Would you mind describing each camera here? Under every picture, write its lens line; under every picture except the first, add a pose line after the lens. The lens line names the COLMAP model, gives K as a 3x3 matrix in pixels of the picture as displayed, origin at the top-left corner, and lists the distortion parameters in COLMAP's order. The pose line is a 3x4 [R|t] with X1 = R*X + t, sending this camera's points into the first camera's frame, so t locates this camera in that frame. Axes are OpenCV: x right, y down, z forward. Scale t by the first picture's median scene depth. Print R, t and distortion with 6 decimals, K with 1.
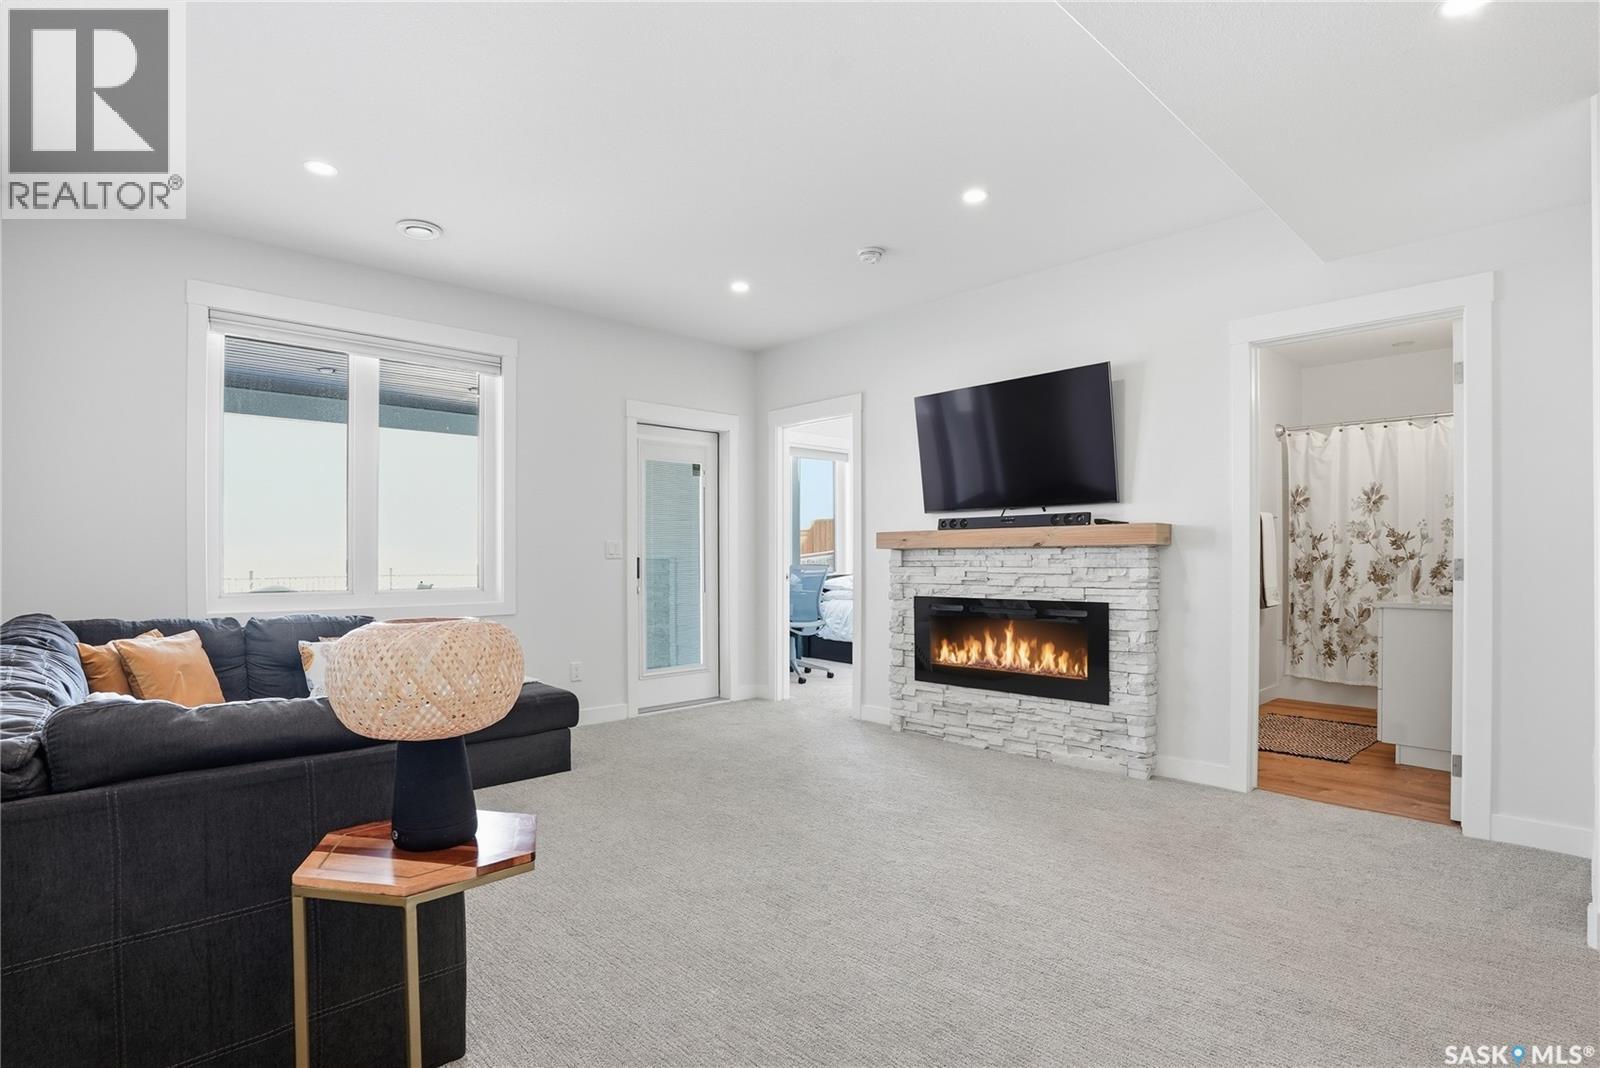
lens RADIAL K [[766.0, 0, 800.1], [0, 766.0, 562.1], [0, 0, 1]] dist [-0.030214, 0.004493]
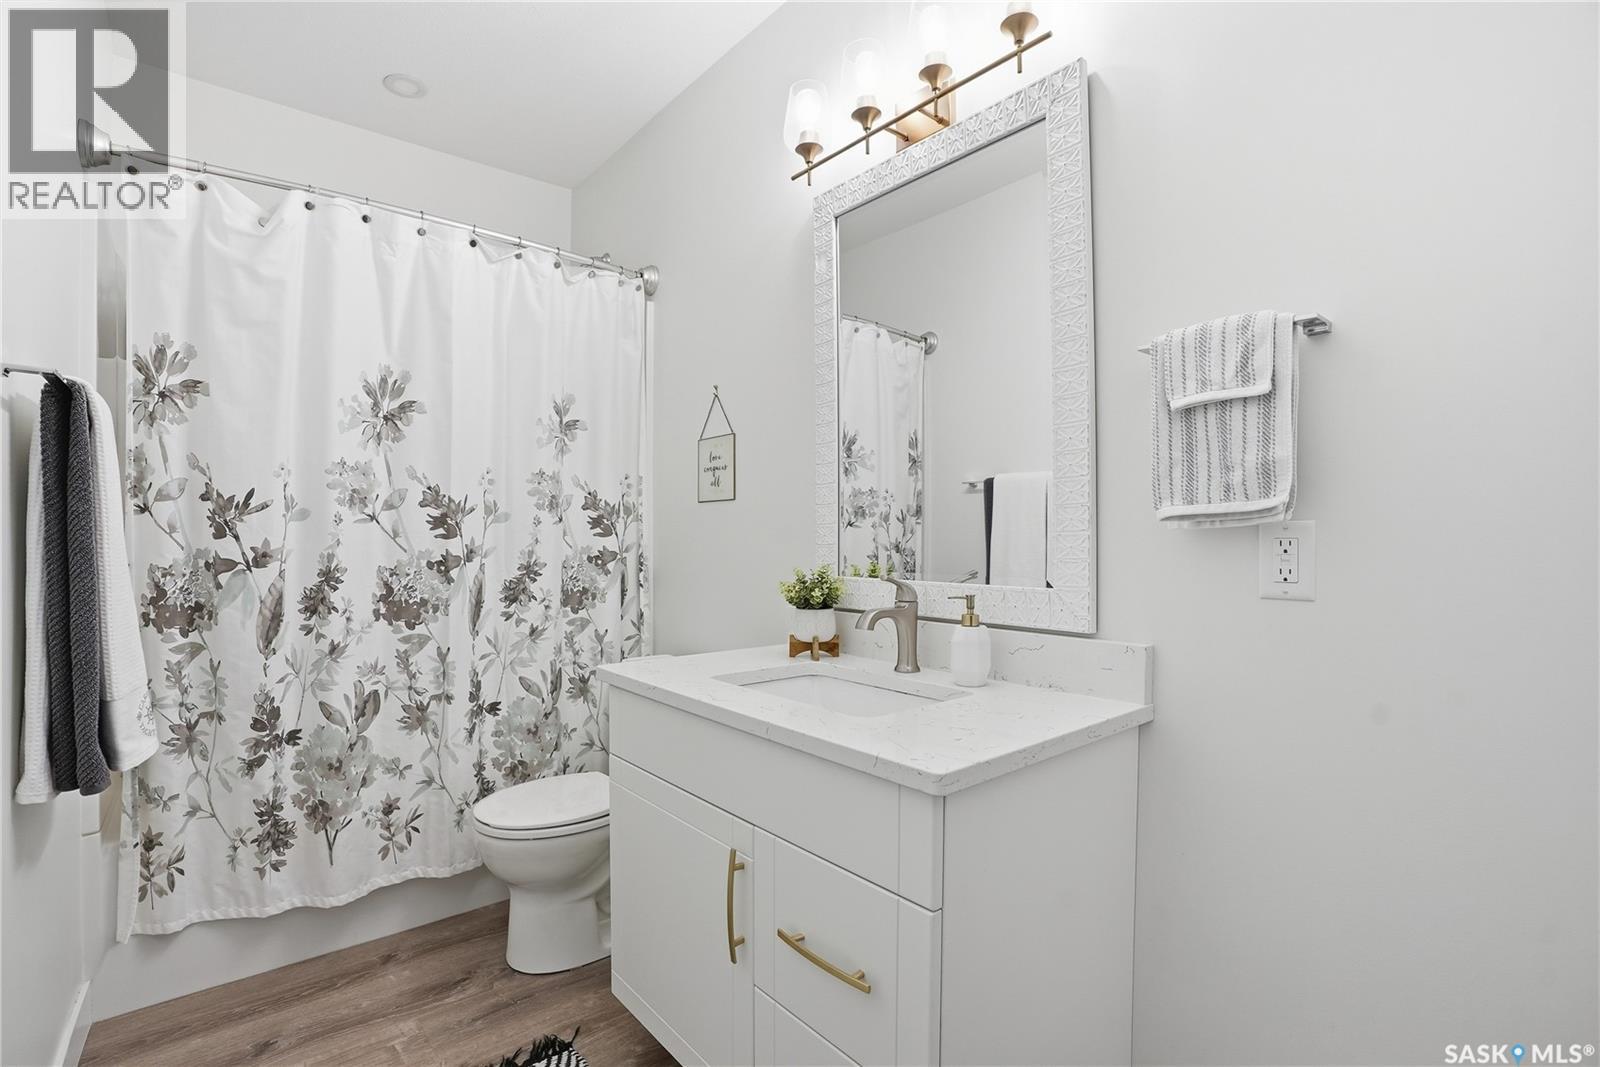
lens RADIAL K [[766.0, 0, 801.5], [0, 766.0, 531.8], [0, 0, 1]] dist [-0.030214, 0.004493]
pose [[0.046567, -0.003695, 0.998908, 0.368909], [-0.000163, 0.999993, 0.003707, -0.020825], [-0.998915, -0.000336, 0.046566, 0.747502]]
